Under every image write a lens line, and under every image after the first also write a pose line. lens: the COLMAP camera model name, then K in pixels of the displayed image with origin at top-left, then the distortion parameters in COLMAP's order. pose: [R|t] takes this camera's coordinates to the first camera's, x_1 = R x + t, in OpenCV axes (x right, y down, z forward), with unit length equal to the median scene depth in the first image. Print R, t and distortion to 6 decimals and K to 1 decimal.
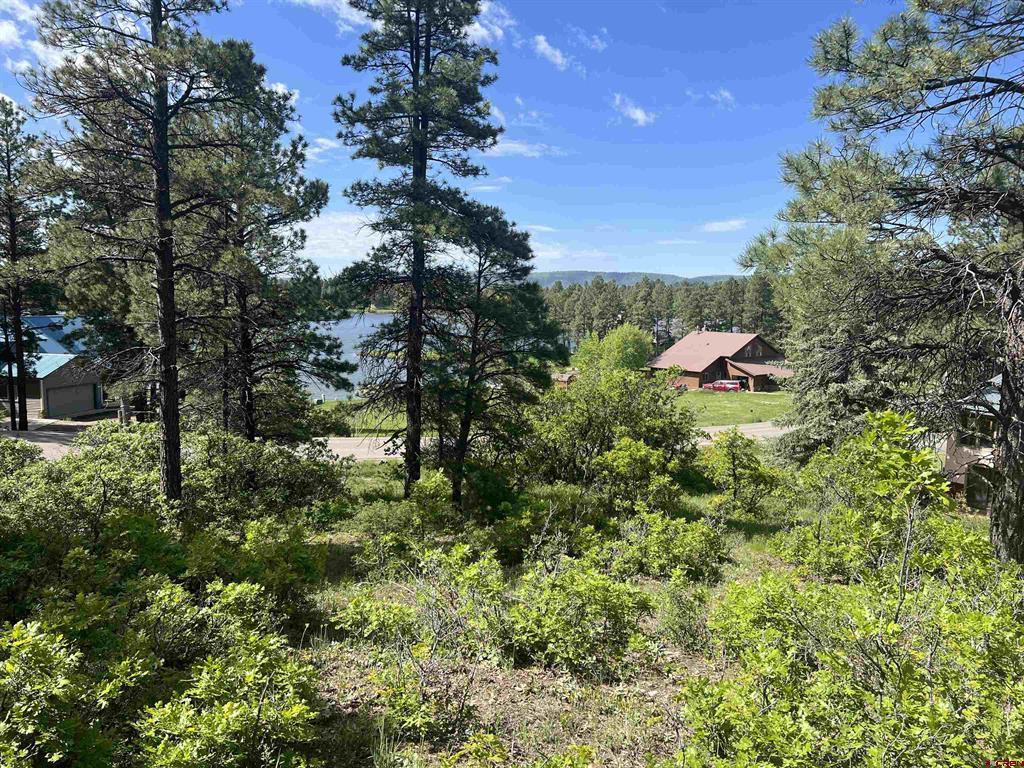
lens RADIAL K [[692.3, 0, 516.7], [0, 692.3, 378.4], [0, 0, 1]] dist [0.010448, 0.010484]
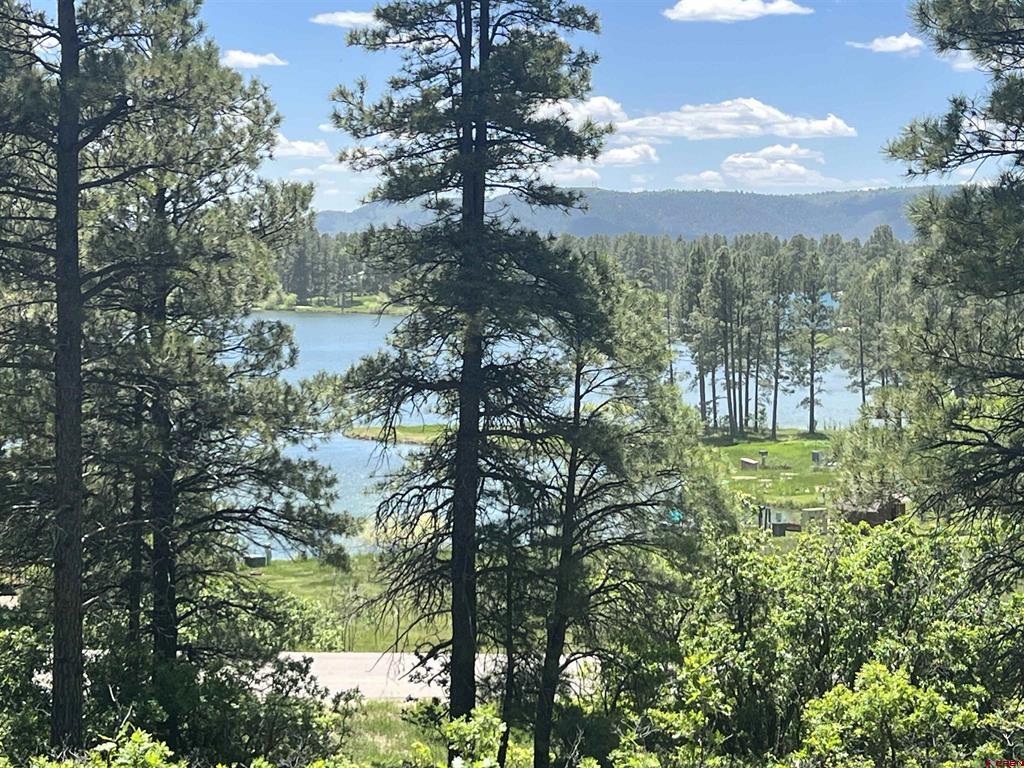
lens RADIAL K [[2074.2, 0, 498.7], [0, 2074.2, 339.1], [0, 0, 1]] dist [0.111930, 0.000000]
pose [[0.988984, -0.011610, -0.147564, 0.137640], [0.002341, 0.998021, -0.062831, -0.070267], [0.148001, 0.061793, 0.987055, -0.716528]]
